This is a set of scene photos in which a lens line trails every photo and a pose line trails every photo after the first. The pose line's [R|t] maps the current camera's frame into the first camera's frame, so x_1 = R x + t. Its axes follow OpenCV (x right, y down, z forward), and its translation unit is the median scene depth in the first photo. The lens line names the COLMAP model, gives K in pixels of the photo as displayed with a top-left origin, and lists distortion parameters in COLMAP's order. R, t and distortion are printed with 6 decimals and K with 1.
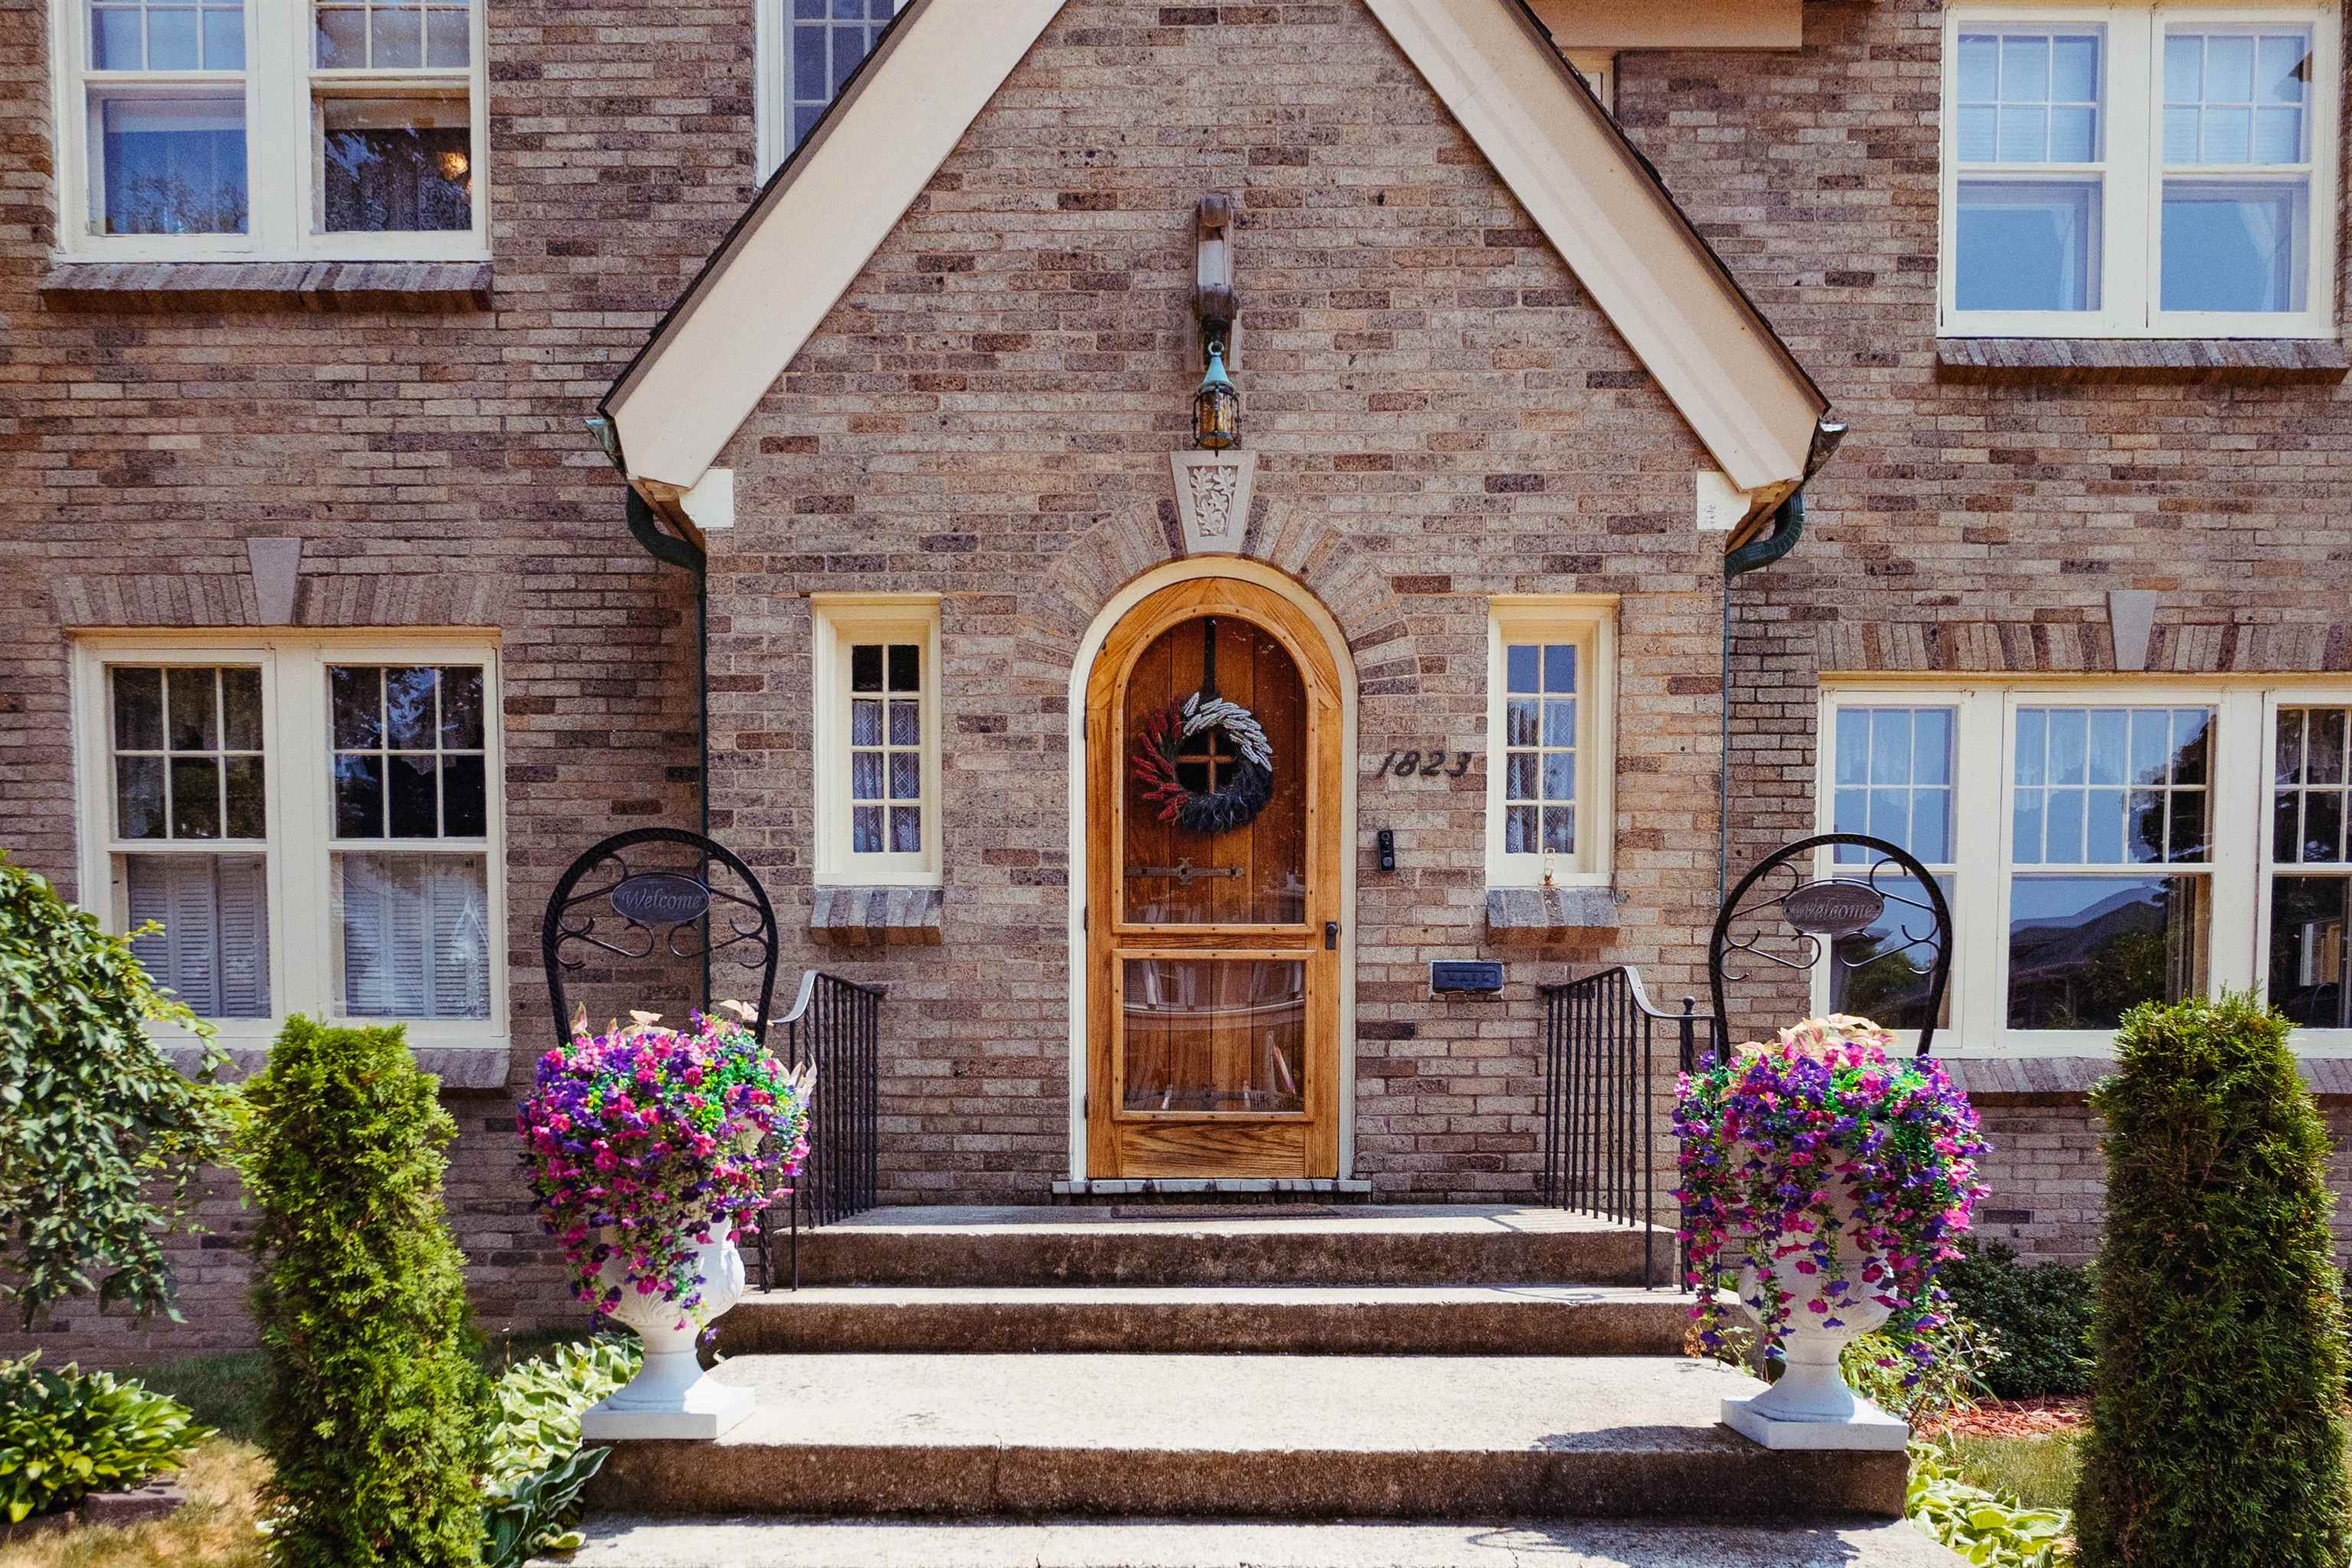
lens RADIAL K [[1512.6, 0, 1166.2], [0, 1512.6, 1260.6], [0, 0, 1]] dist [0.003112, -0.011249]
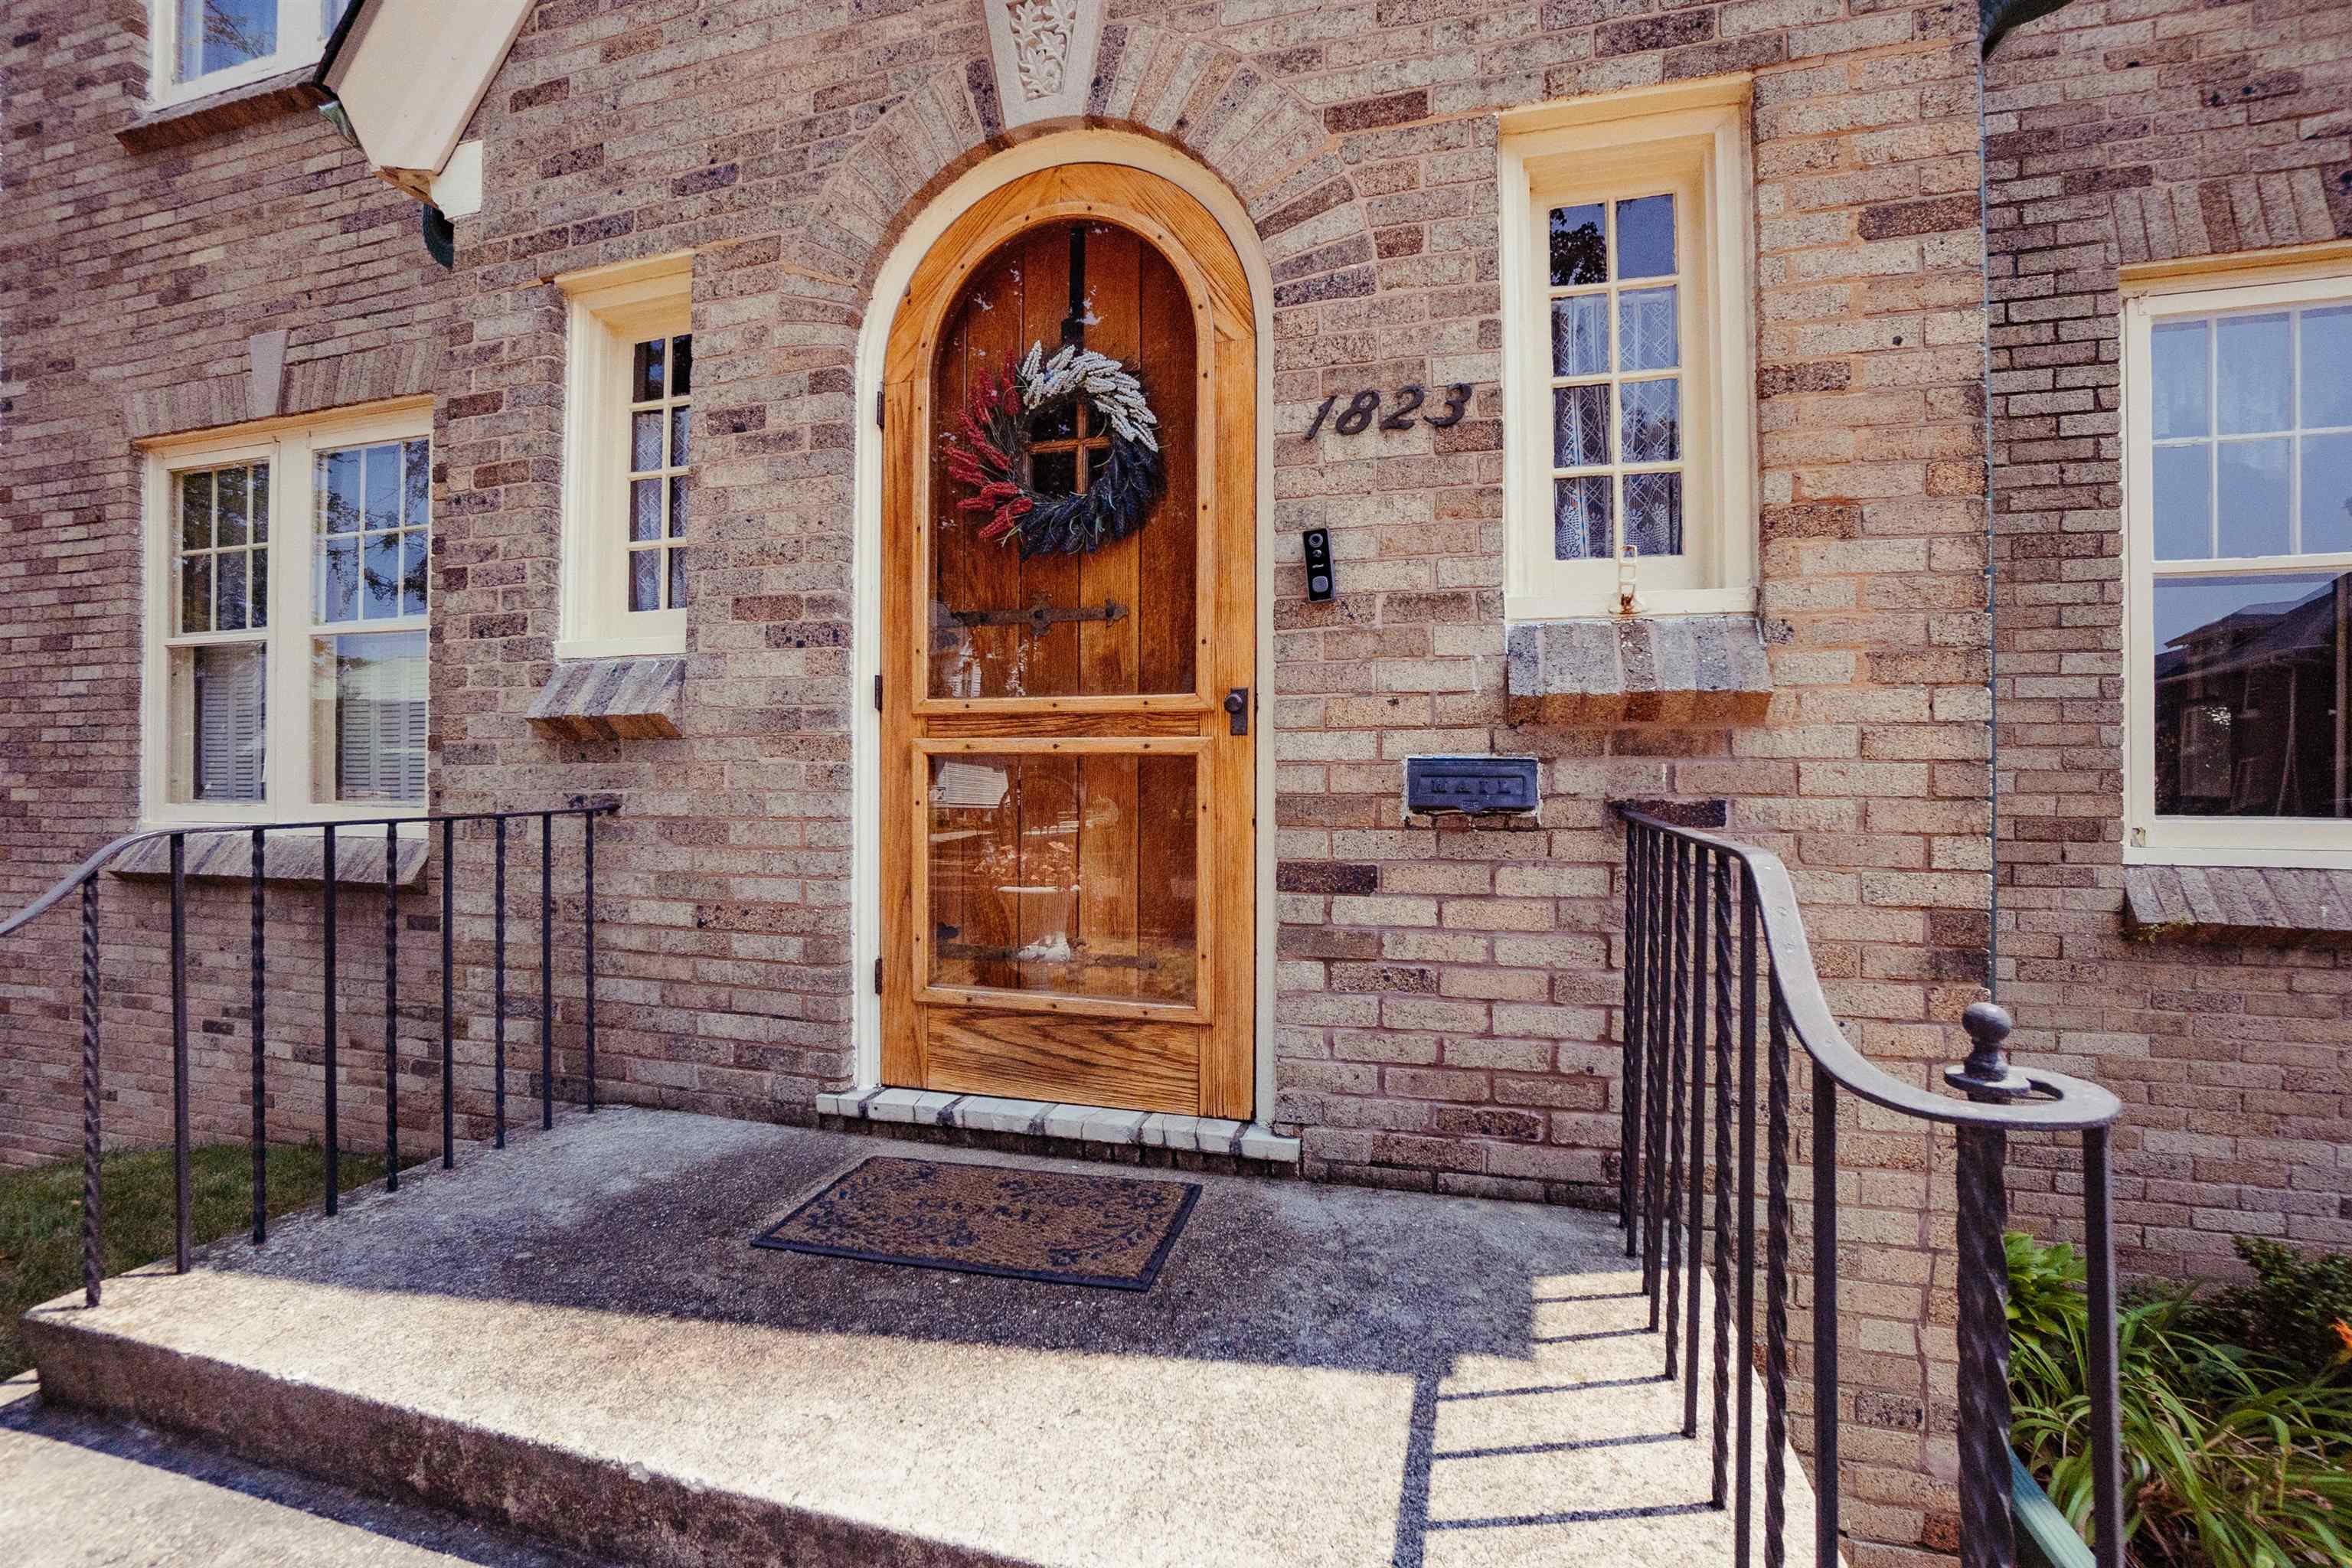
lens RADIAL K [[1058.4, 0, 1180.1], [0, 1058.4, 802.5], [0, 0, 1]] dist [-0.048614, 0.008170]
pose [[0.963333, 0.003539, -0.268287, 0.198677], [-0.021844, 0.997628, -0.065274, -0.153161], [0.267419, 0.068741, 0.961125, 0.603180]]
